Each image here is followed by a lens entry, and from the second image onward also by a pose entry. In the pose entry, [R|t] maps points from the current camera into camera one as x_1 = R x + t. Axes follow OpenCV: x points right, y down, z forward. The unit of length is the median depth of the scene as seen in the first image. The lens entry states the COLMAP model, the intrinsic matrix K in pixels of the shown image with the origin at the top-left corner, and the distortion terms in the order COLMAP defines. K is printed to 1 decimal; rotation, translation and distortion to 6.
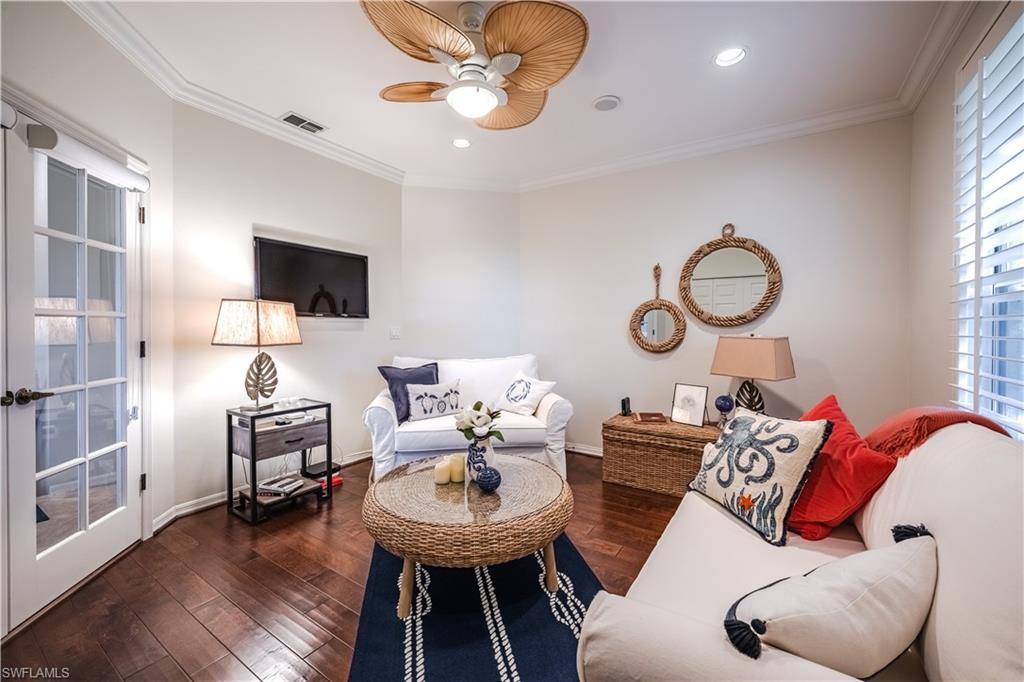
lens RADIAL K [[406.6, 0, 512.8], [0, 406.6, 328.0], [0, 0, 1]] dist [0.000393, 0.000065]
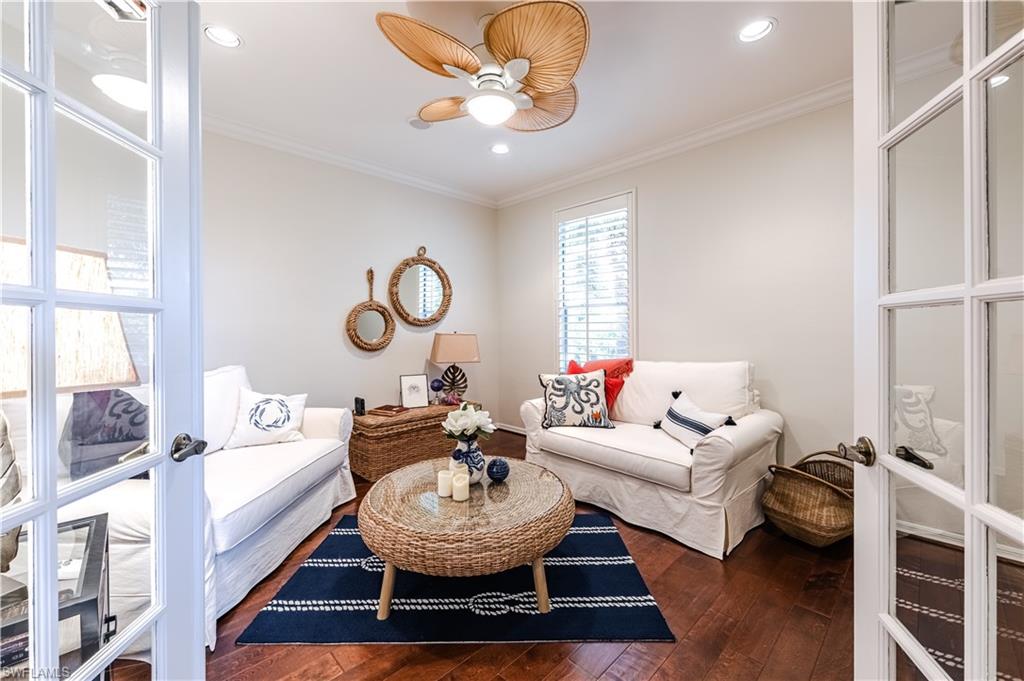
lens RADIAL K [[406.6, 0, 512.8], [0, 406.6, 327.5], [0, 0, 1]] dist [0.000393, 0.000065]
pose [[0.227517, -0.006093, 0.973755, -0.699955], [0.004905, 0.999975, 0.005111, -0.005539], [-0.973762, 0.003613, 0.227541, 0.460737]]
